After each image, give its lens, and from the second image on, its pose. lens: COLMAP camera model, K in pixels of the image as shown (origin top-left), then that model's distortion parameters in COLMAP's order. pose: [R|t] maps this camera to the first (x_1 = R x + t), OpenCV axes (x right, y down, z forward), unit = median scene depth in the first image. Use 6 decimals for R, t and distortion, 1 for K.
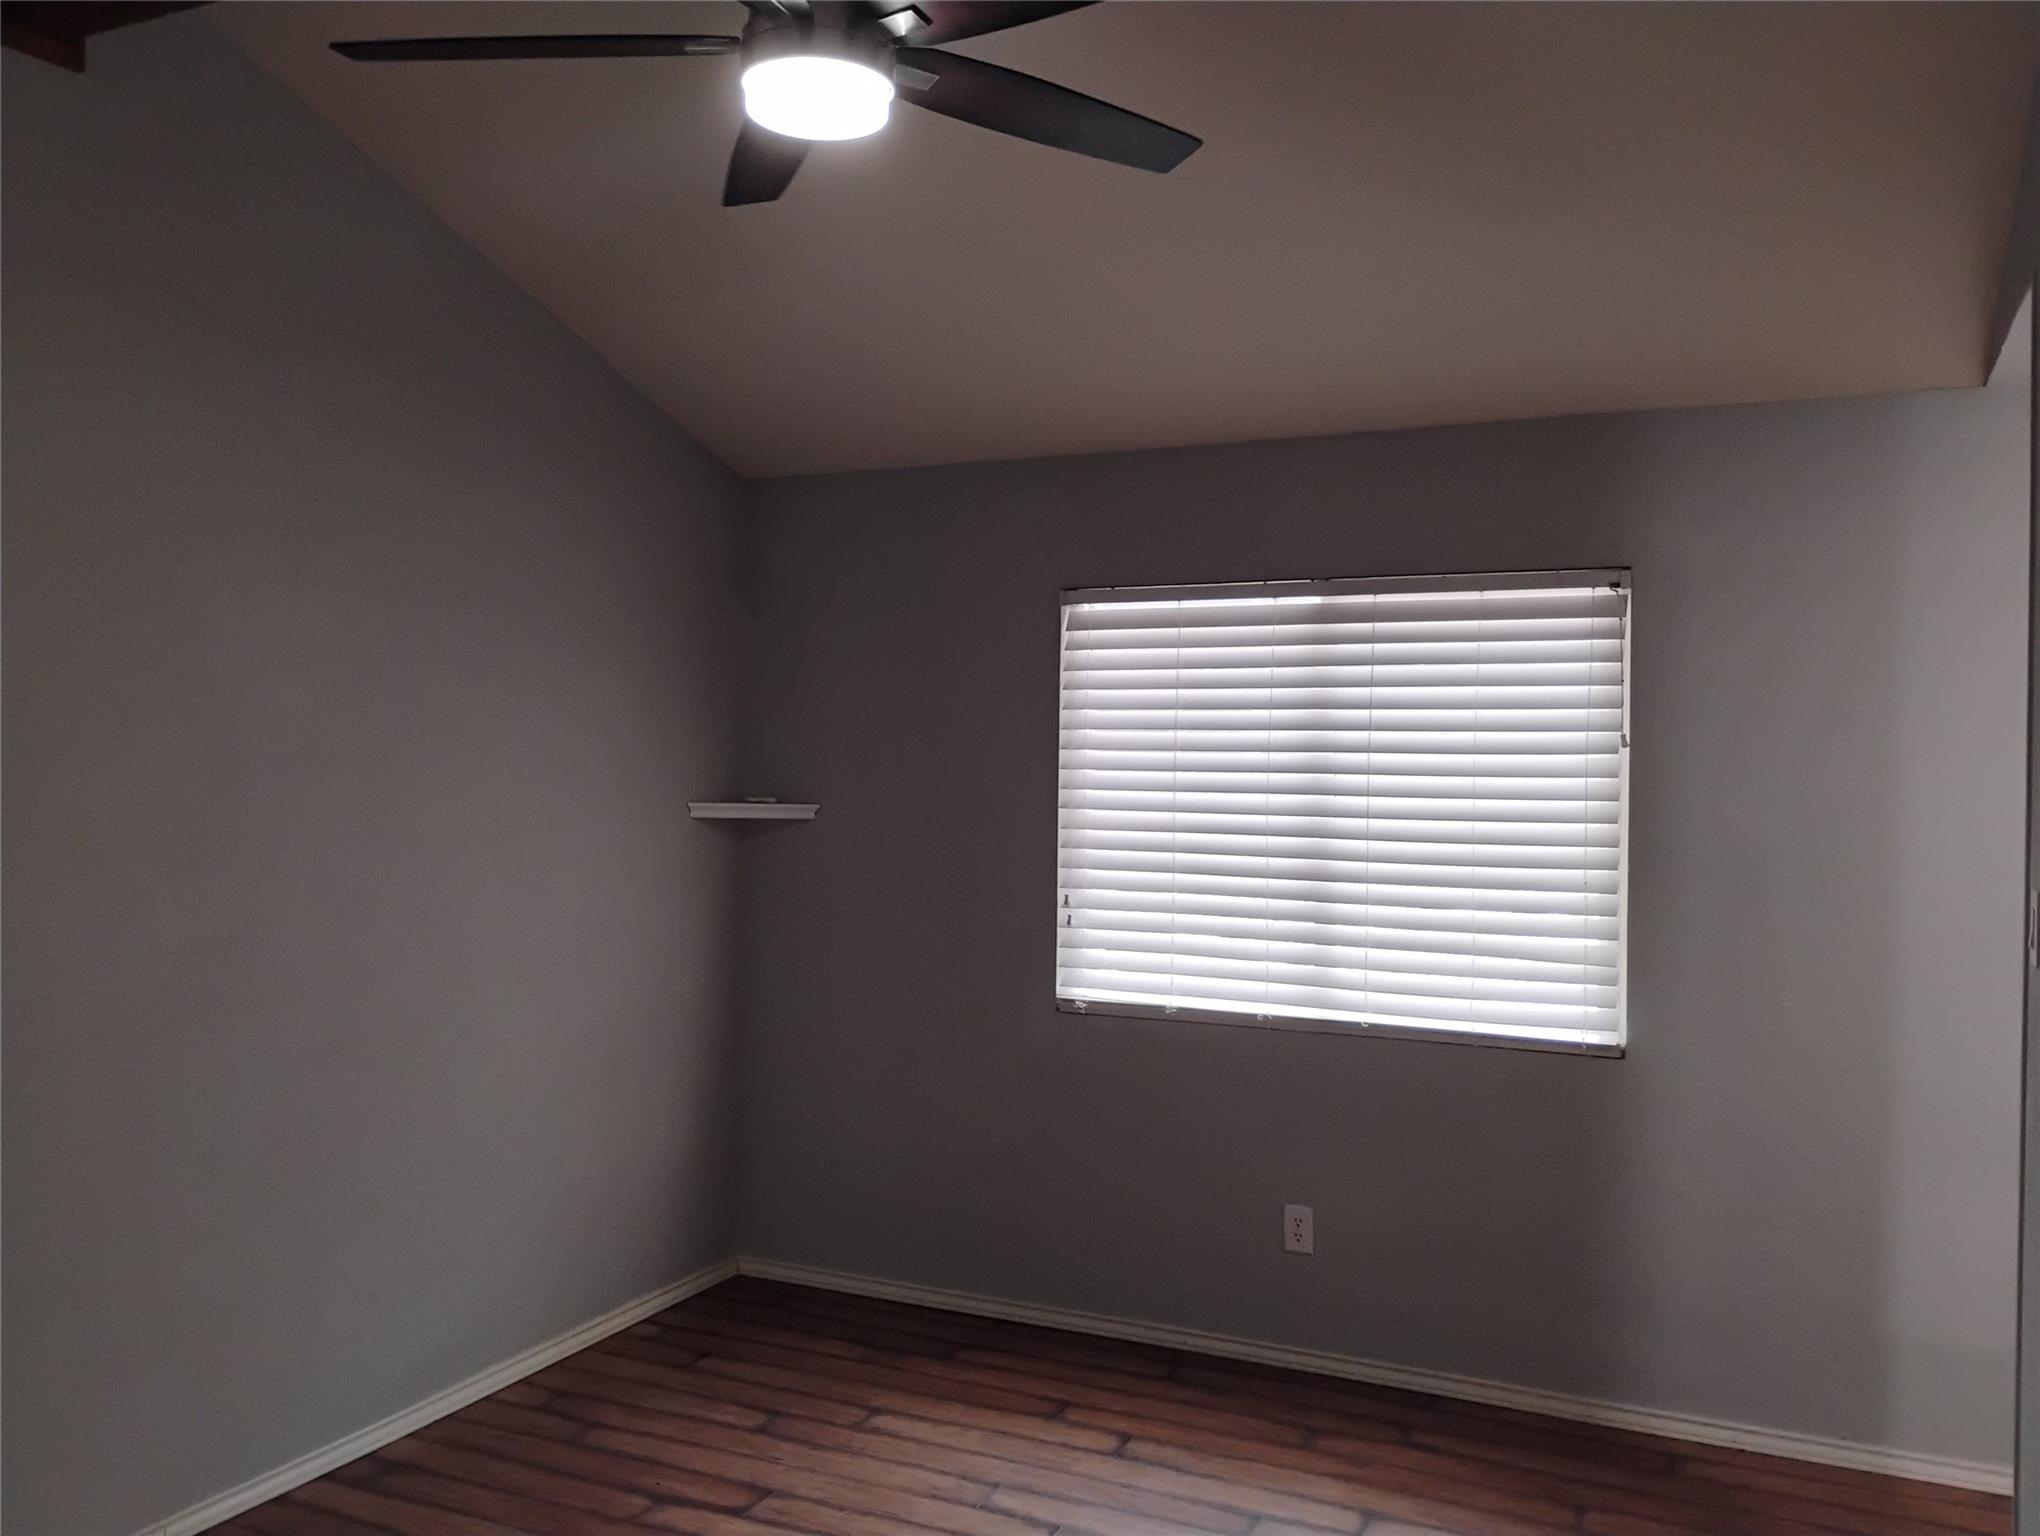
lens RADIAL K [[1696.9, 0, 1021.1], [0, 1696.9, 770.0], [0, 0, 1]] dist [0.058768, -0.077465]
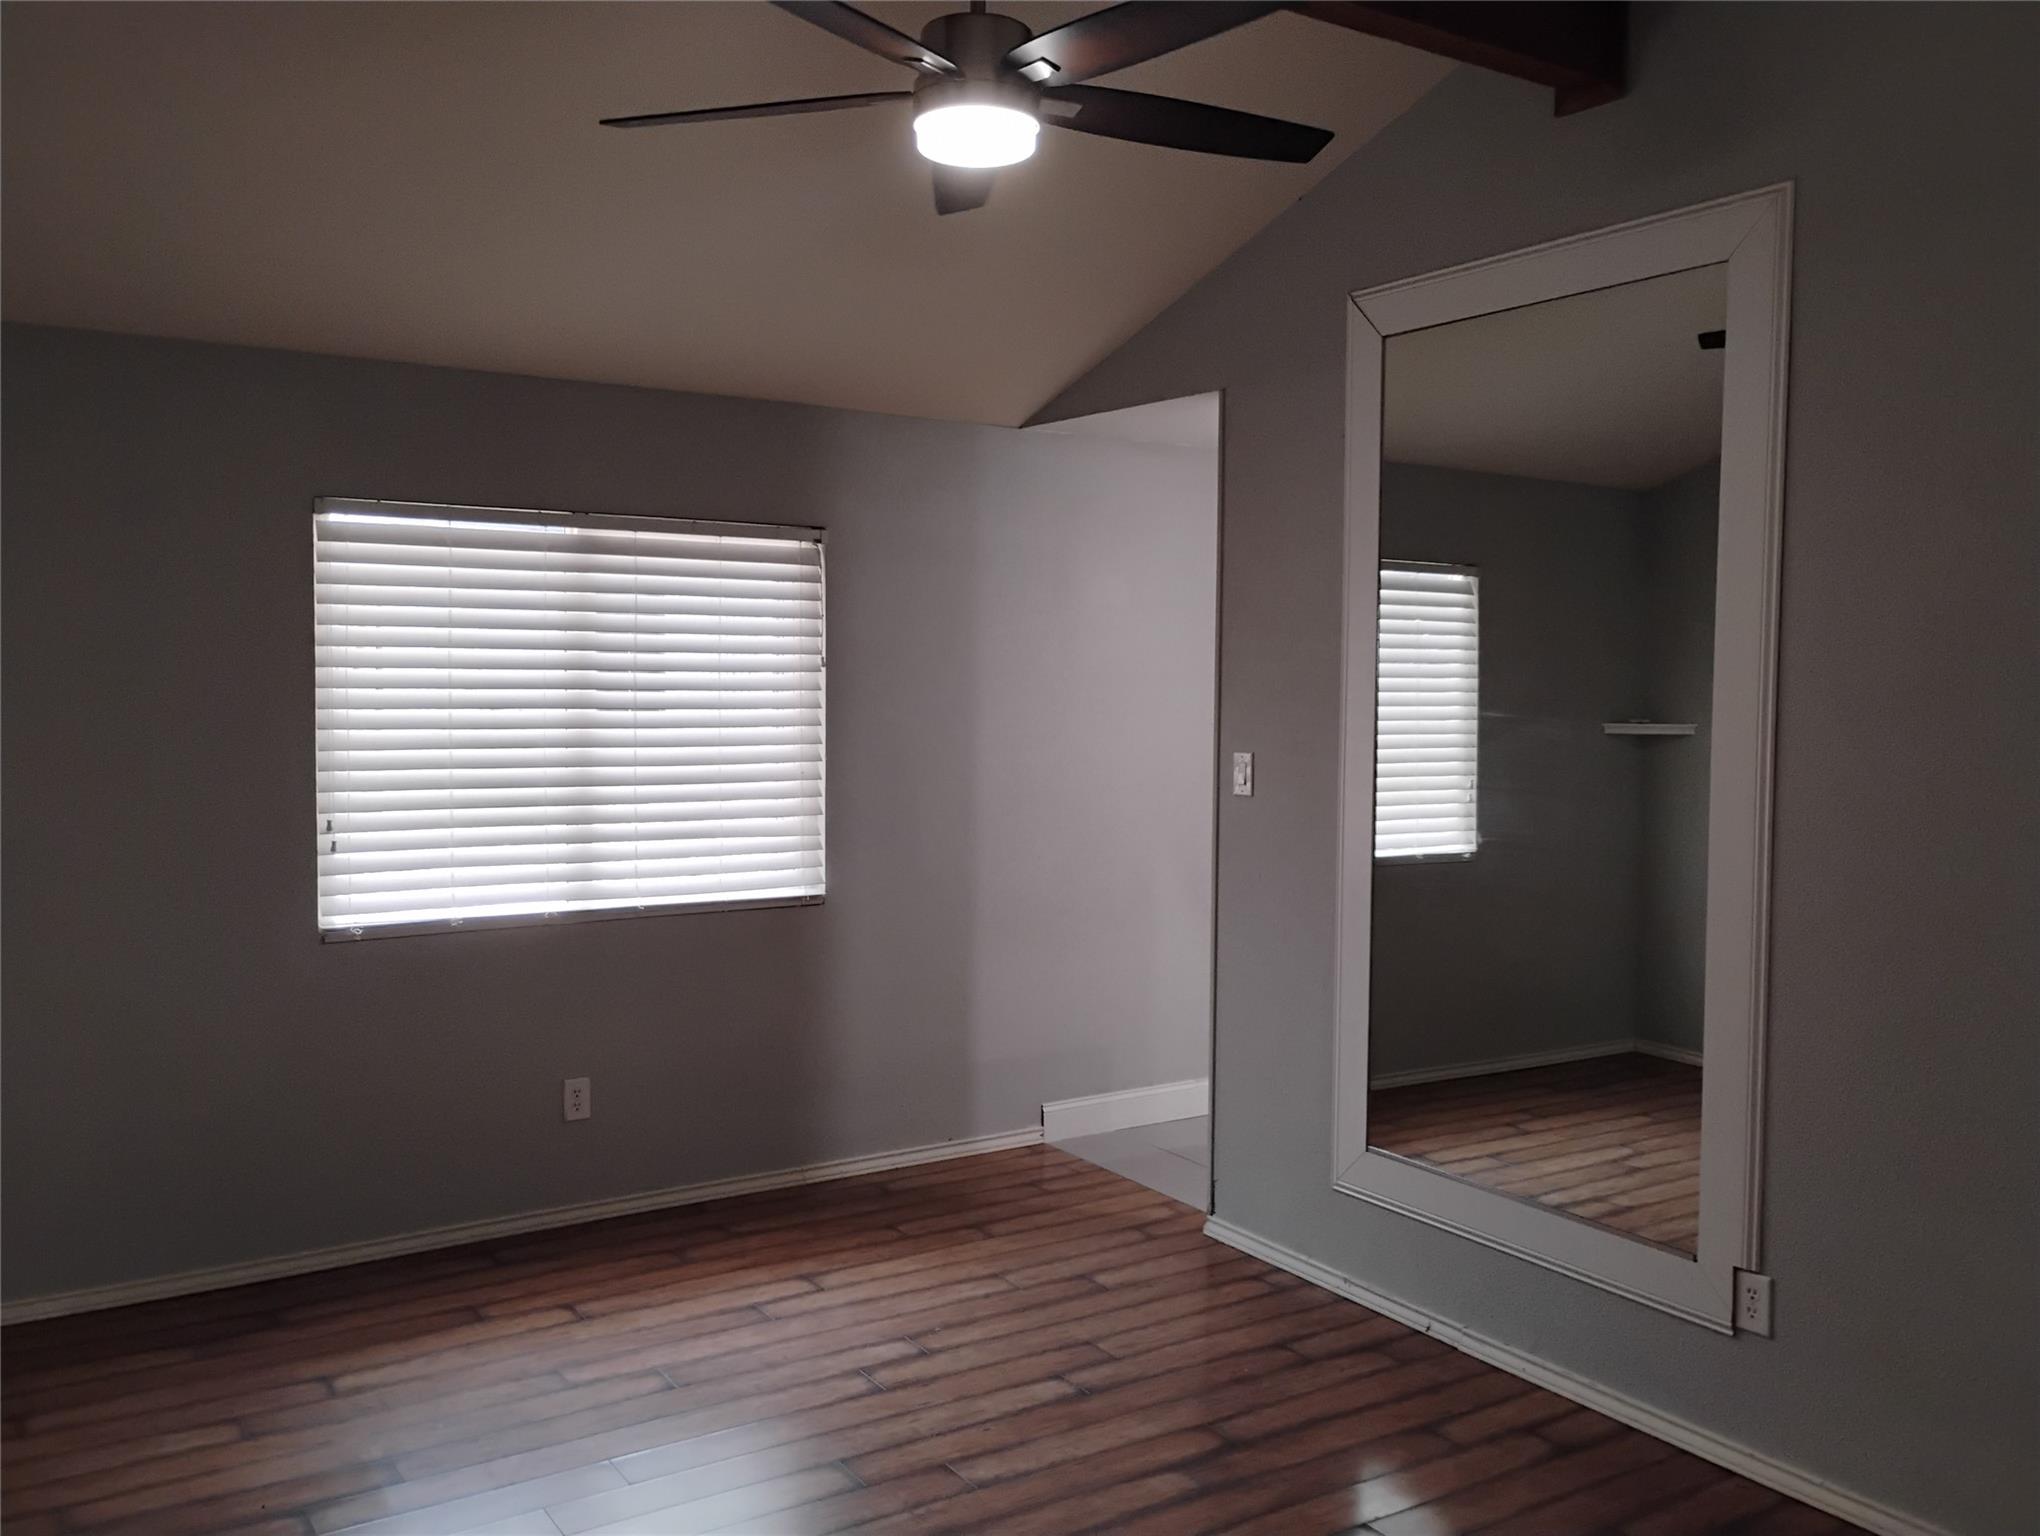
lens RADIAL K [[1696.9, 0, 1023.9], [0, 1696.9, 773.6], [0, 0, 1]] dist [0.058768, -0.077465]
pose [[0.506890, -0.055944, 0.860194, -0.680058], [0.001599, 0.997951, 0.063961, -0.014921], [-0.862009, -0.031046, 0.505941, 0.205282]]
